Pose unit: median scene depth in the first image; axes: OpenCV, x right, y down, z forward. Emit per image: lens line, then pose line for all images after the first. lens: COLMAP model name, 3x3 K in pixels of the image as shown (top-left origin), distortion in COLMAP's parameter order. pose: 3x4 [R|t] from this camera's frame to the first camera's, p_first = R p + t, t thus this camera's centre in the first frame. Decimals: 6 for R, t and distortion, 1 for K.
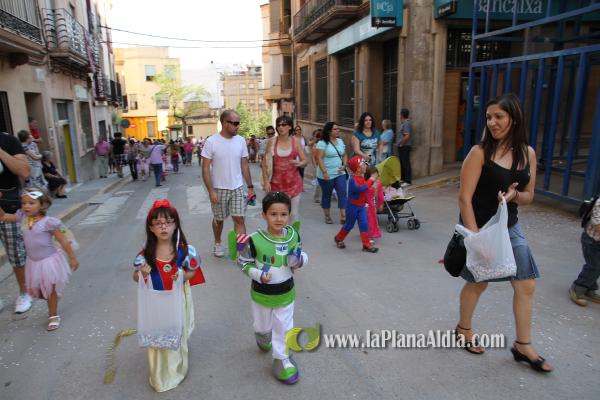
lens RADIAL K [[410.2, 0, 301.2], [0, 410.2, 200.1], [0, 0, 1]] dist [-0.107010, 0.066443]
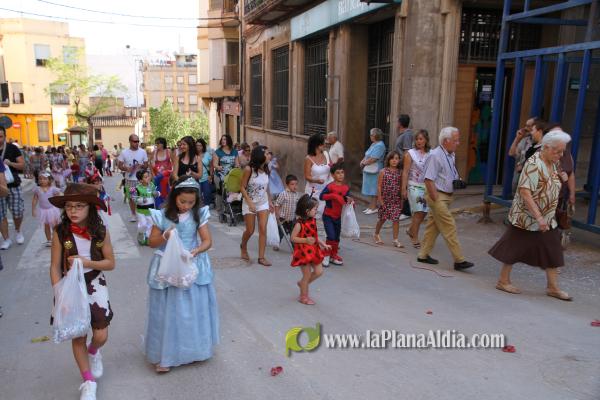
lens RADIAL K [[513.4, 0, 294.0], [0, 513.4, 207.8], [0, 0, 1]] dist [-0.041029, 0.096886]
pose [[0.994612, 0.010167, 0.103163, -0.017517], [-0.006509, 0.999340, -0.035727, -0.009257], [-0.103459, 0.034863, 0.994023, 0.044586]]
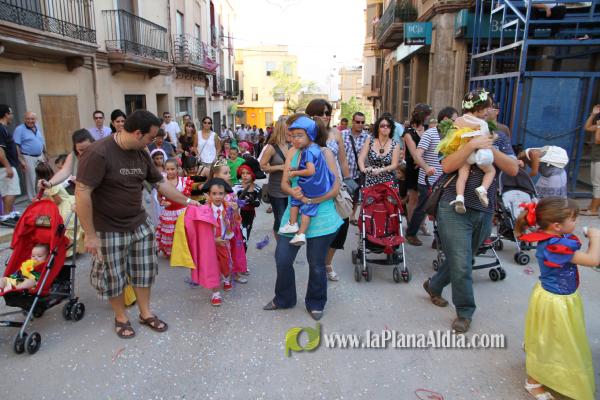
lens RADIAL K [[410.2, 0, 295.6], [0, 410.2, 199.9], [0, 0, 1]] dist [-0.107010, 0.066443]
pose [[0.951440, 0.089510, -0.294534, 0.120598], [-0.084379, 0.995979, 0.030111, 0.015122], [0.296045, -0.003796, 0.955166, -0.128750]]
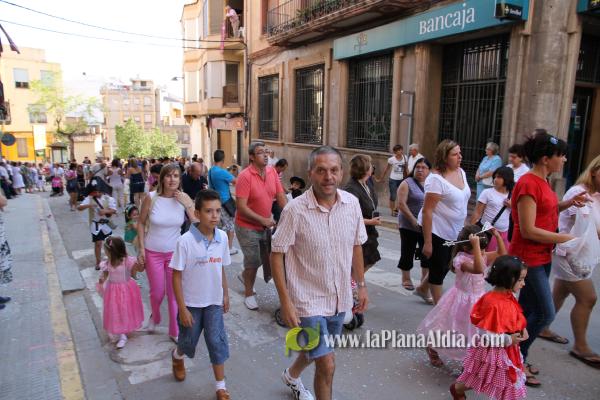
lens RADIAL K [[410.2, 0, 296.6], [0, 410.2, 202.4], [0, 0, 1]] dist [-0.107010, 0.066443]
pose [[0.956138, -0.022551, 0.292049, -0.179883], [0.035485, 0.998606, -0.039065, -0.034787], [-0.290761, 0.047715, 0.955605, 0.197377]]
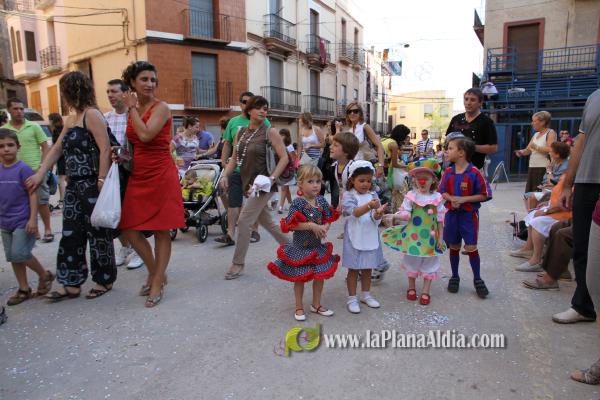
lens RADIAL K [[428.4, 0, 300.2], [0, 428.4, 197.7], [0, 0, 1]] dist [-0.073332, 0.046128]
pose [[0.757190, 0.101431, -0.645271, 0.464831], [-0.152681, 0.987988, -0.023859, 0.108697], [0.635100, 0.116586, 0.763581, -0.553619]]
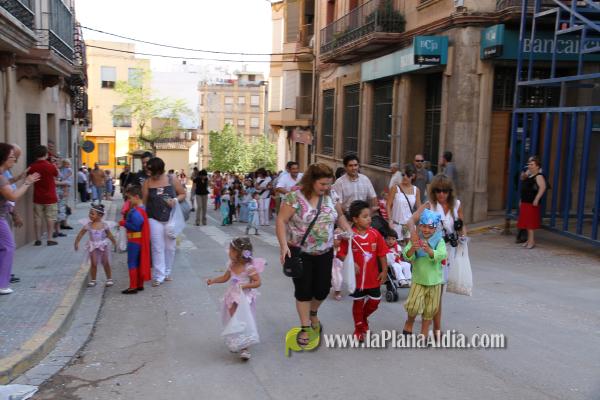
lens RADIAL K [[617.4, 0, 299.6], [0, 617.4, 195.0], [0, 0, 1]] dist [0.056502, 0.000000]
pose [[0.999005, 0.044375, -0.004392, -0.035548], [-0.044580, 0.991701, -0.120587, 0.031051], [-0.000996, 0.120663, 0.992693, -0.196538]]
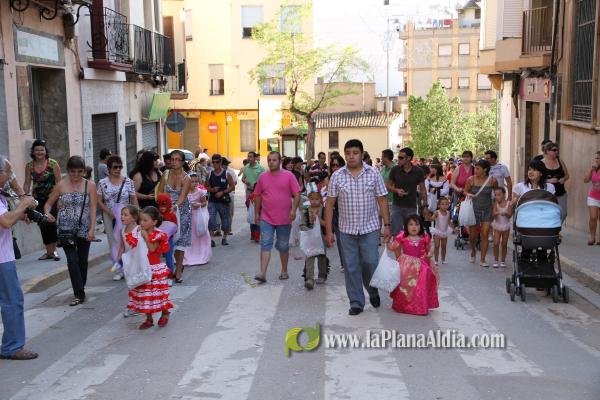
lens RADIAL K [[829.2, 0, 299.4], [0, 829.2, 200.2], [0, 0, 1]] dist [0.139230, 0.000000]
pose [[0.950630, 0.041293, -0.307568, 0.005487], [-0.071840, 0.993468, -0.088663, -0.028863], [0.301897, 0.106381, 0.947386, 0.157302]]
